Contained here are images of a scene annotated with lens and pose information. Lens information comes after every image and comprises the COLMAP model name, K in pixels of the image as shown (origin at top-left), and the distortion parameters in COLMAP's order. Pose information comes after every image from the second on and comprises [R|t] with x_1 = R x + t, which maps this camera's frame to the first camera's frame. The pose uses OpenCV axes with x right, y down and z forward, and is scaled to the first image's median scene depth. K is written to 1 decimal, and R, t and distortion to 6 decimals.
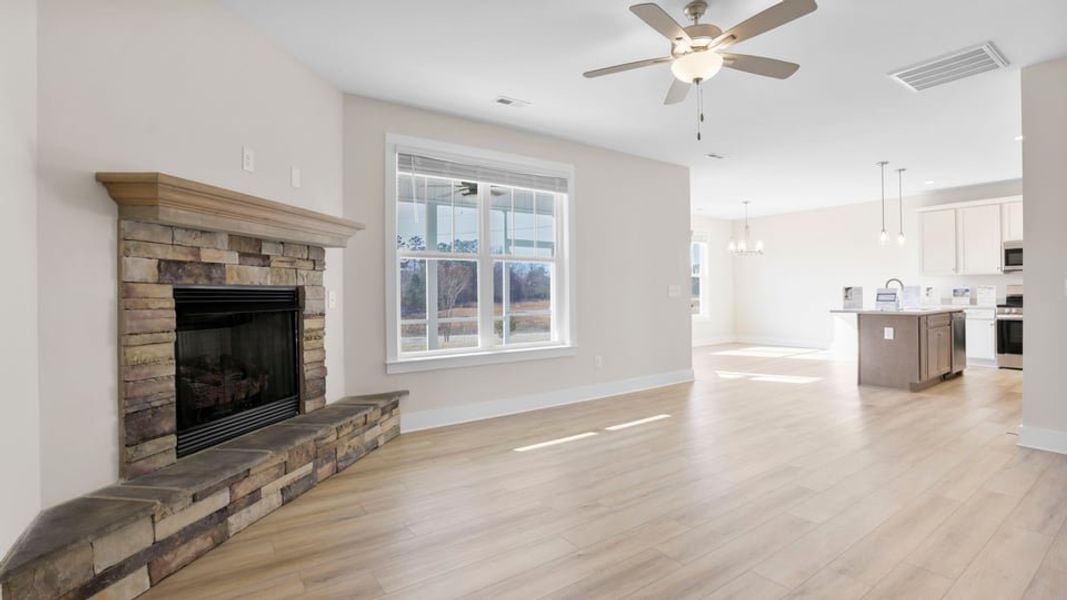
lens RADIAL K [[529.8, 0, 528.0], [0, 529.8, 294.0], [0, 0, 1]] dist [-0.024802, -0.000027]
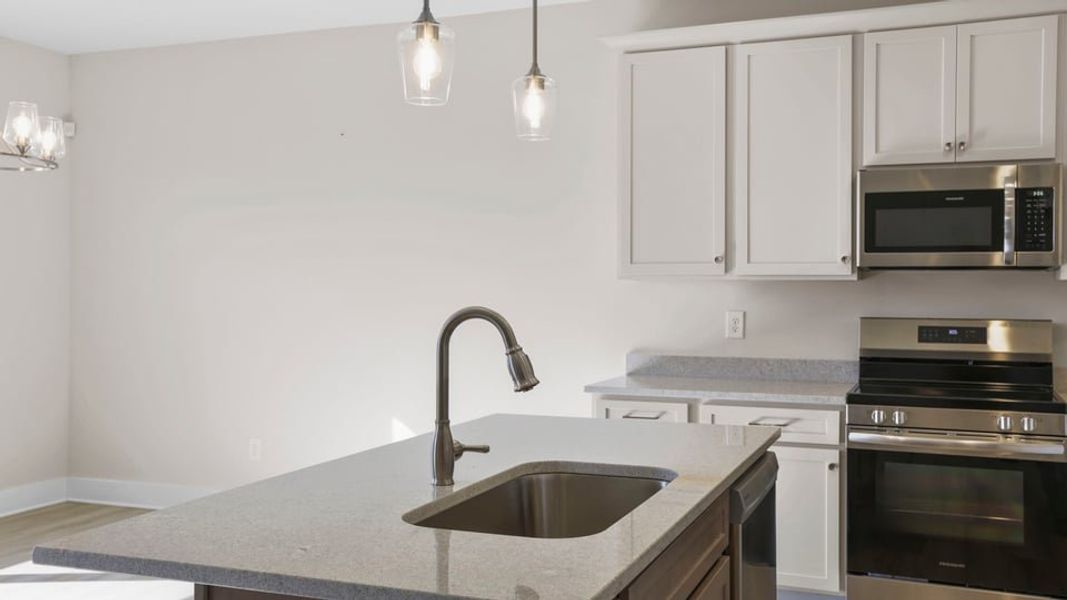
lens RADIAL K [[1047.1, 0, 533.5], [0, 1047.1, 300.0], [0, 0, 1]] dist [-0.009979, -0.003522]
pose [[0.850118, 0.007184, 0.526544, 0.352309], [-0.015620, 0.999811, 0.011578, -0.023984], [-0.526361, -0.018067, 0.850069, 0.461106]]
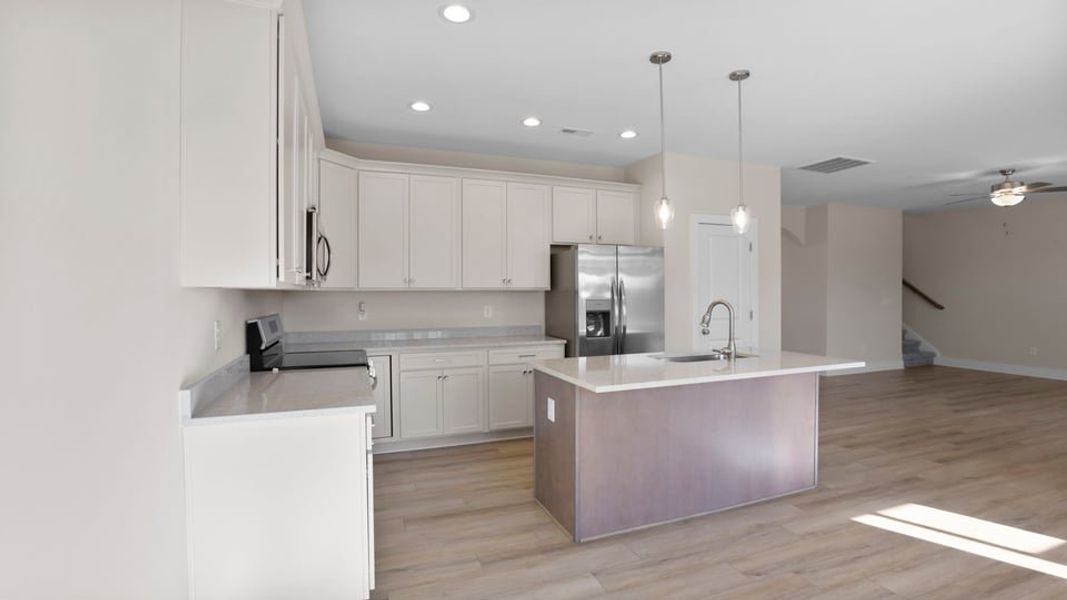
lens RADIAL K [[476.1, 0, 537.2], [0, 476.1, 298.5], [0, 0, 1]] dist [-0.002750, -0.000201]
pose [[-0.968298, 0.007414, 0.249688, 0.501641], [0.008877, 0.999949, 0.004734, -0.023691], [-0.249641, 0.006800, -0.968315, 0.998370]]
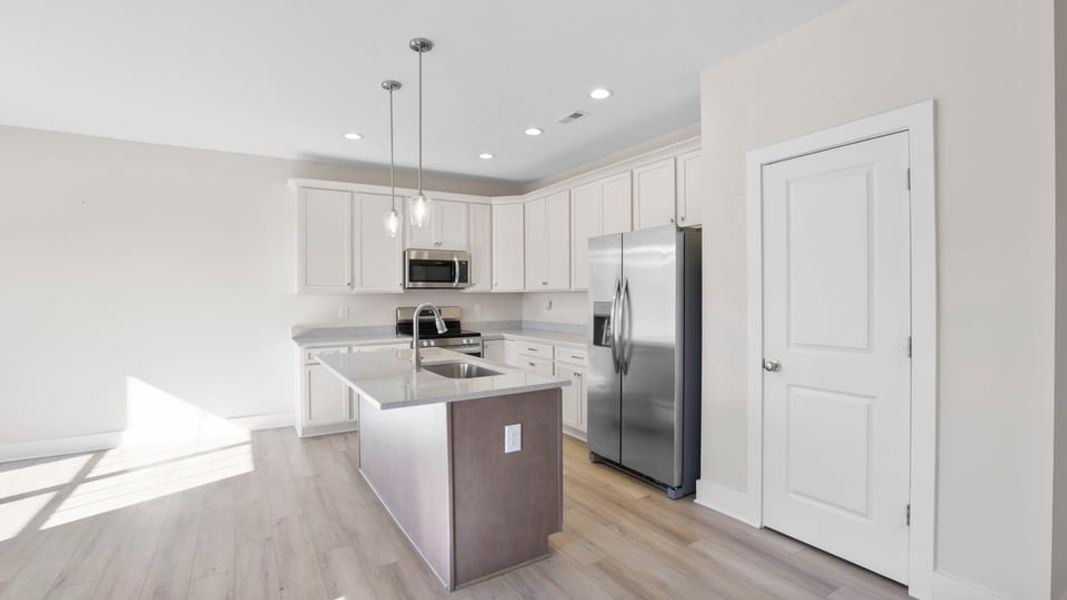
lens RADIAL K [[476.1, 0, 537.2], [0, 476.1, 298.5], [0, 0, 1]] dist [-0.002750, -0.000201]
pose [[0.069207, 0.000616, 0.997602, 0.190438], [0.002618, 0.999996, -0.000799, -0.022364], [-0.997599, 0.002667, 0.069205, 0.585111]]
